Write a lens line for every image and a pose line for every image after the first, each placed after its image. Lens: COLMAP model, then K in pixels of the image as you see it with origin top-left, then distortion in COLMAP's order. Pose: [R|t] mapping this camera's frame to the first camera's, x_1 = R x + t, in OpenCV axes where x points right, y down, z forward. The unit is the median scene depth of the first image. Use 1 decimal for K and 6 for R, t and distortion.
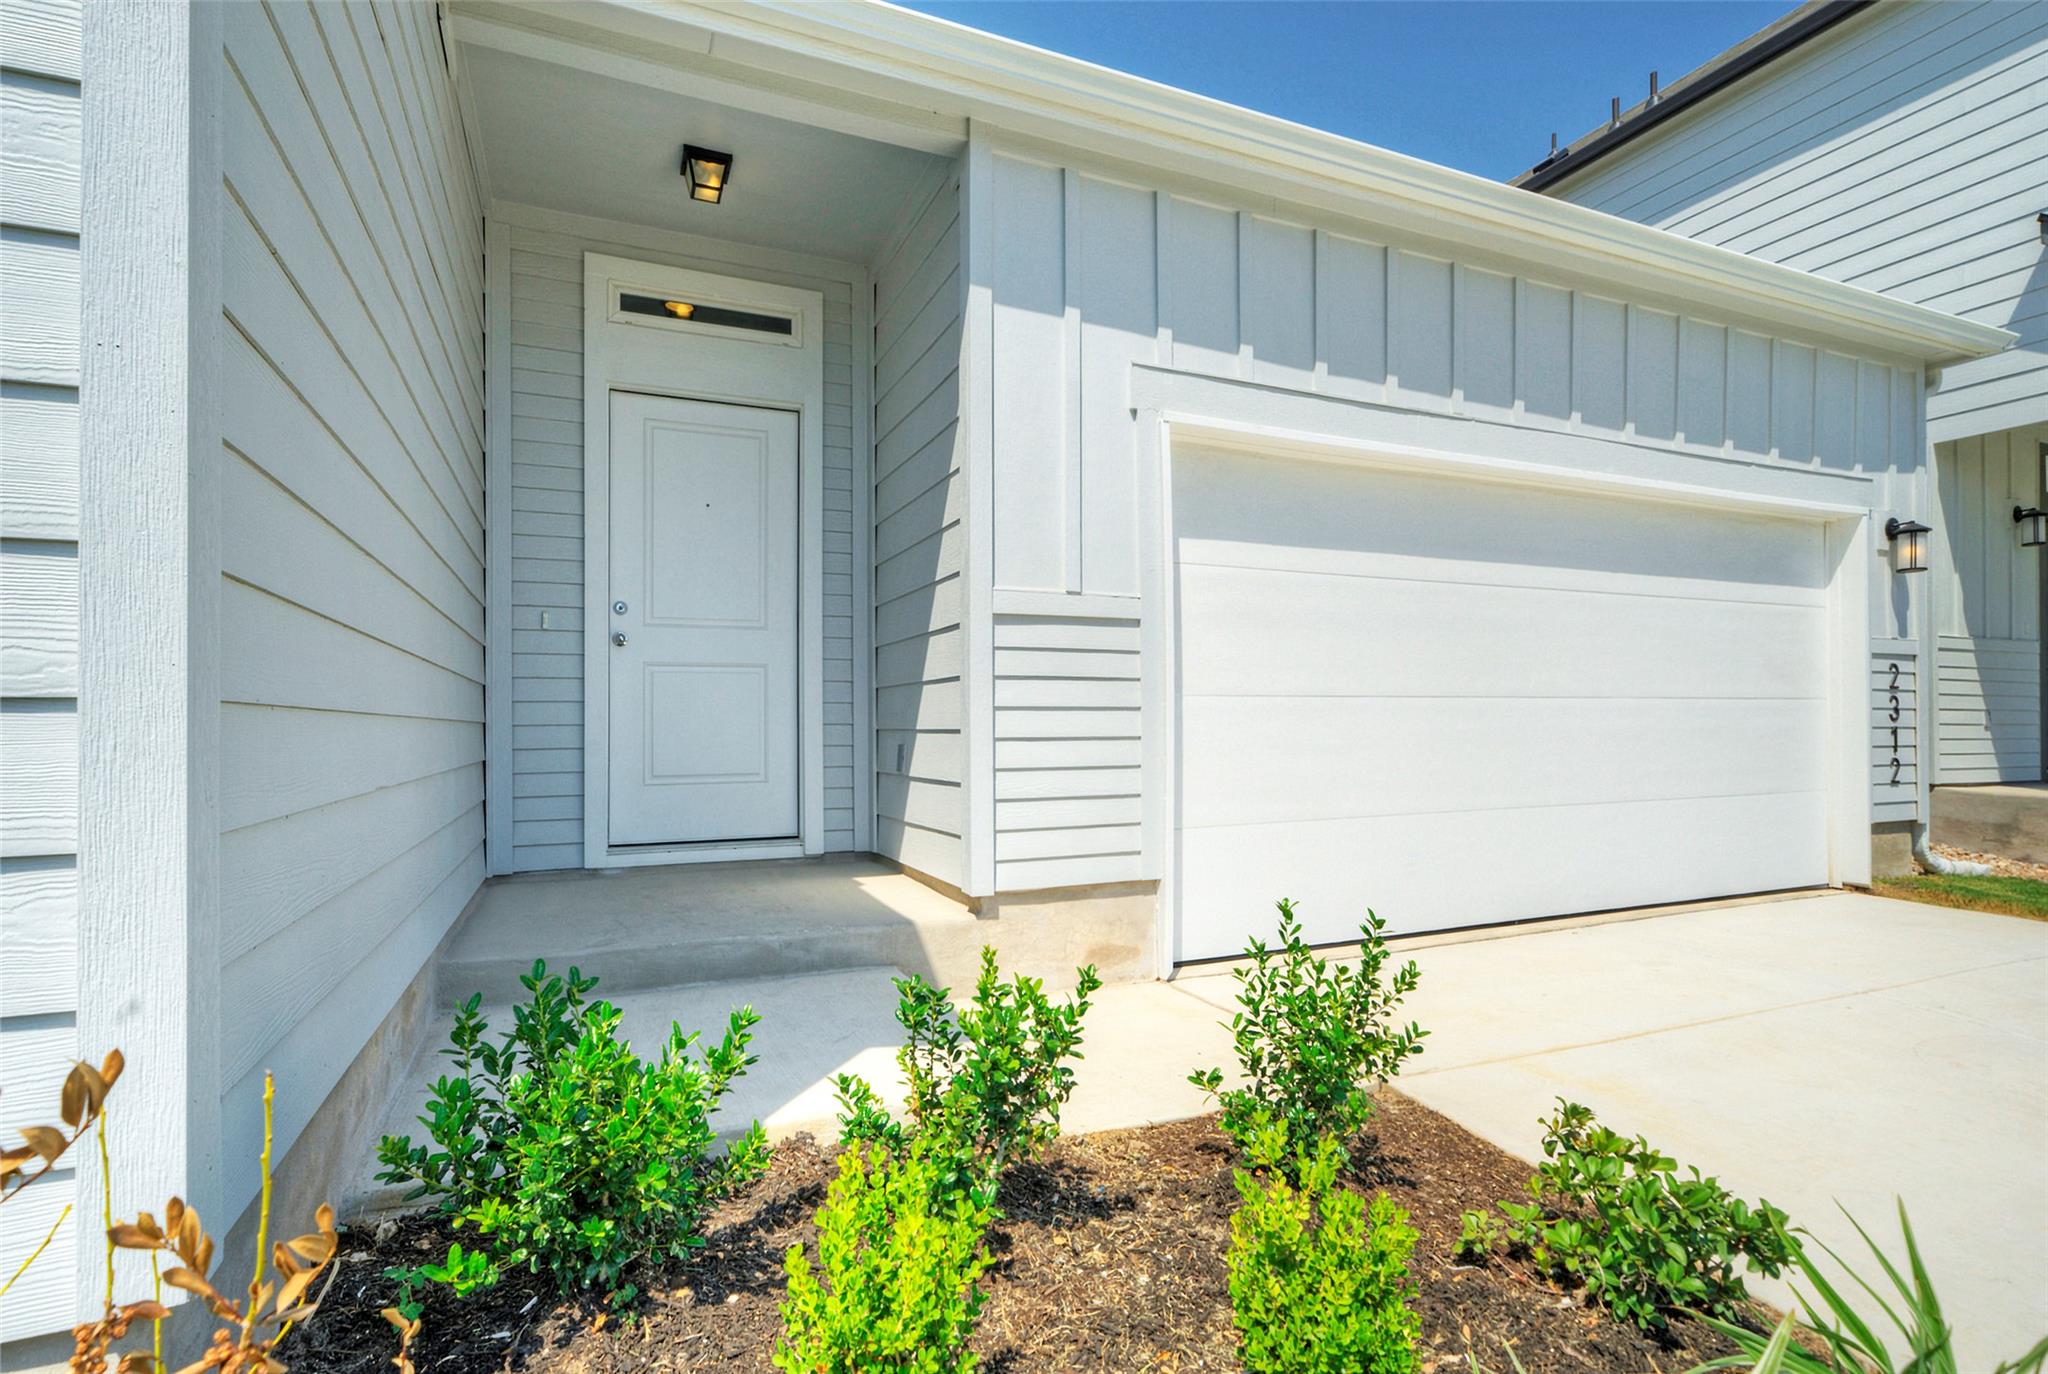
lens RADIAL K [[965.1, 0, 1011.1], [0, 965.1, 702.7], [0, 0, 1]] dist [0.020328, 0.000418]
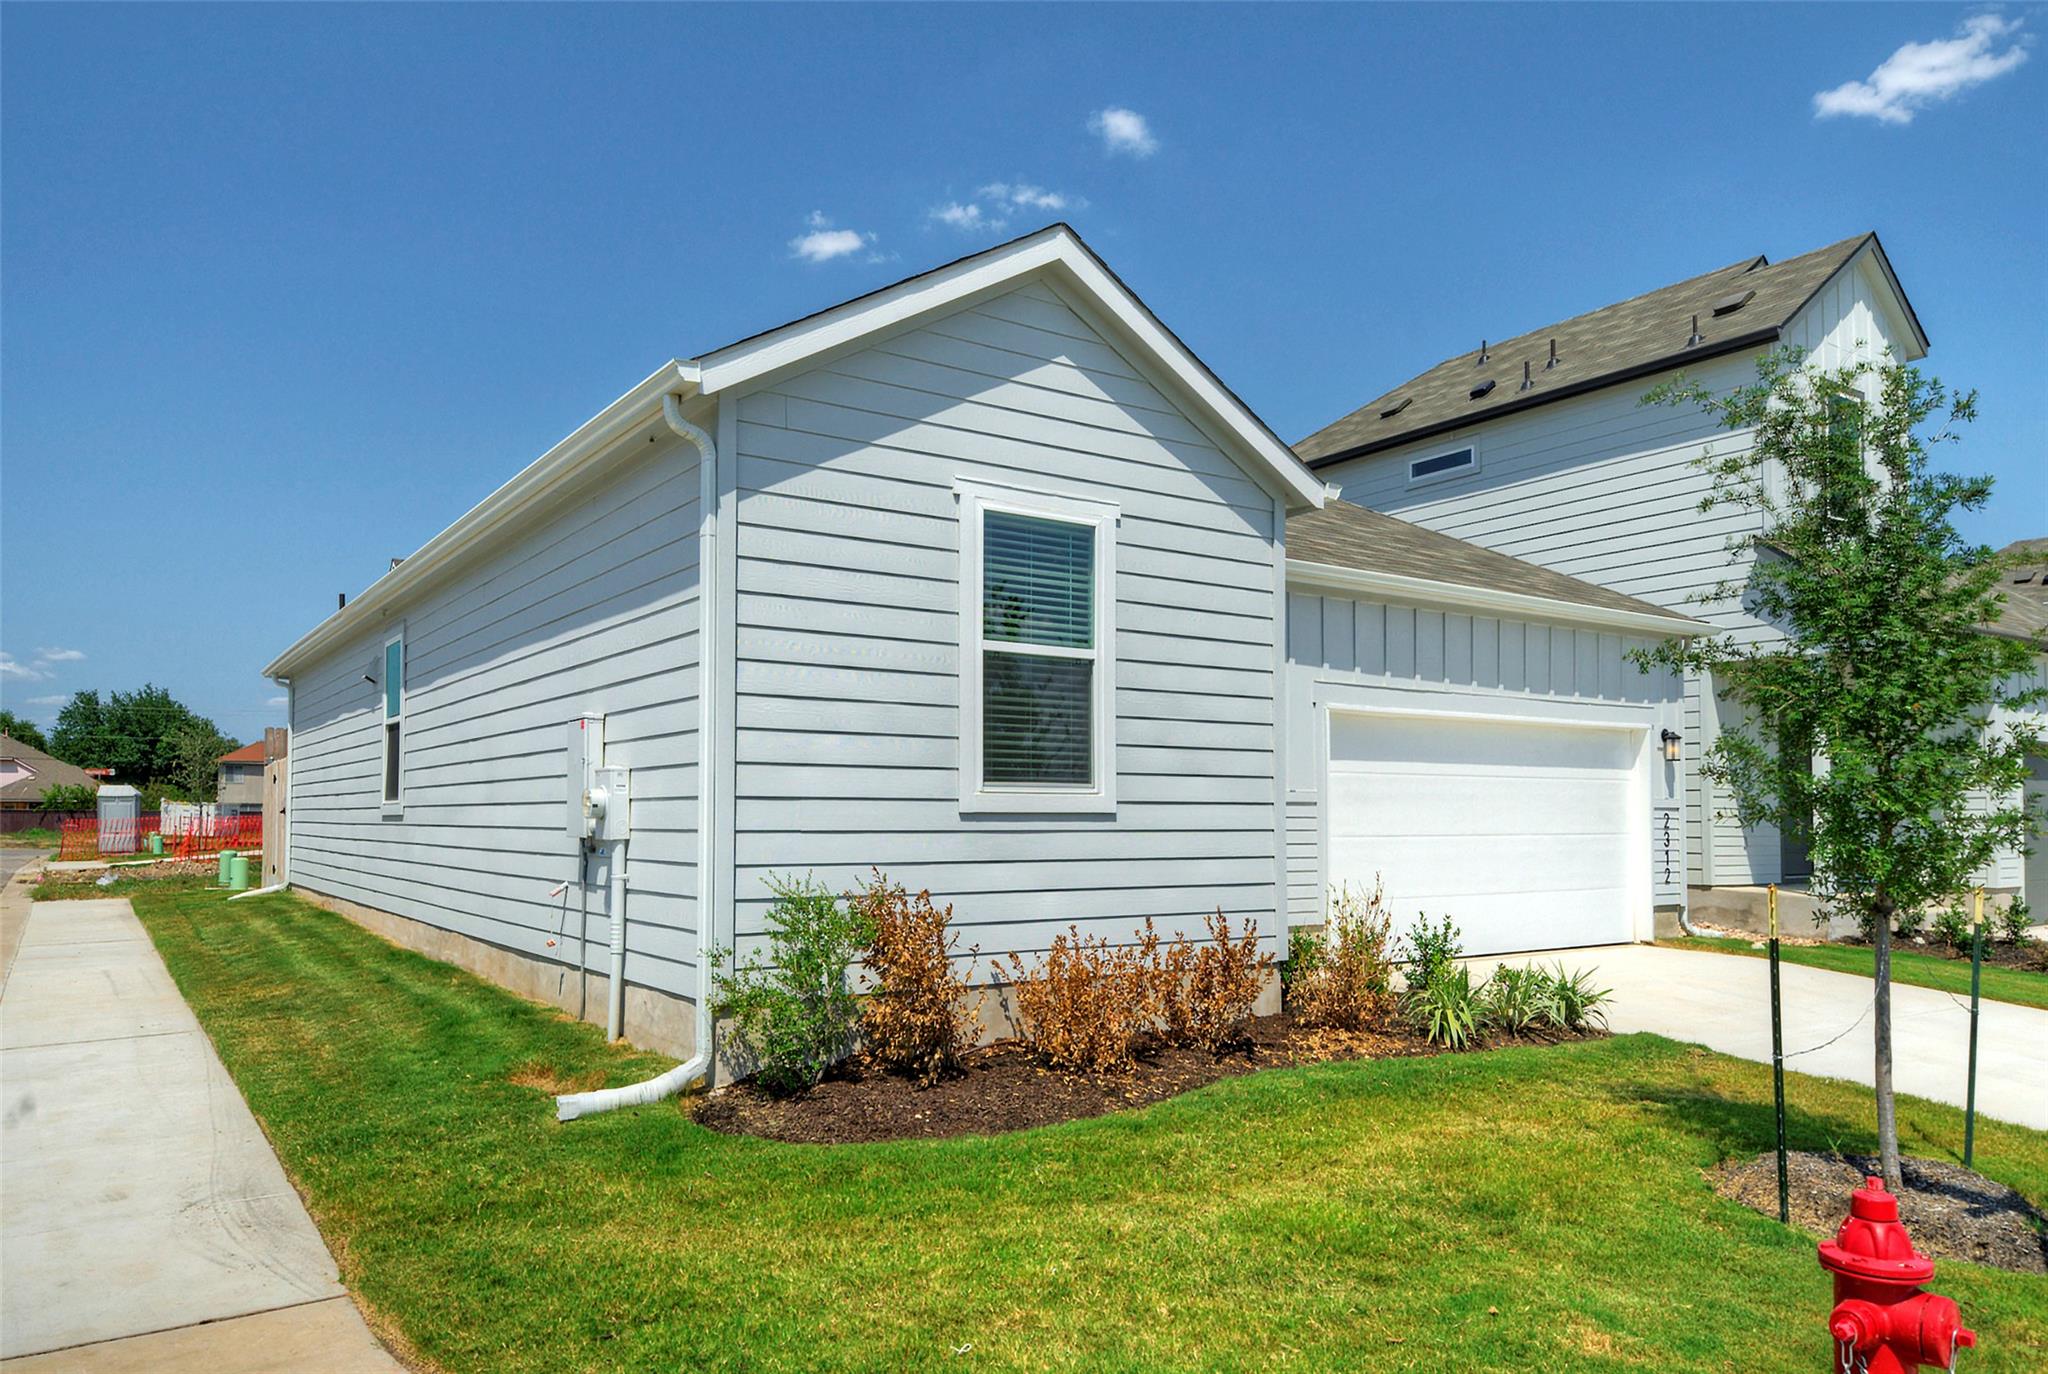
lens RADIAL K [[1386.6, 0, 1028.1], [0, 1386.6, 690.2], [0, 0, 1]] dist [-0.005821, -0.000689]
pose [[0.980337, 0.033211, 0.194518, -0.698109], [-0.020770, 0.997626, -0.065652, -0.073665], [-0.196237, 0.060321, 0.978699, -1.202268]]
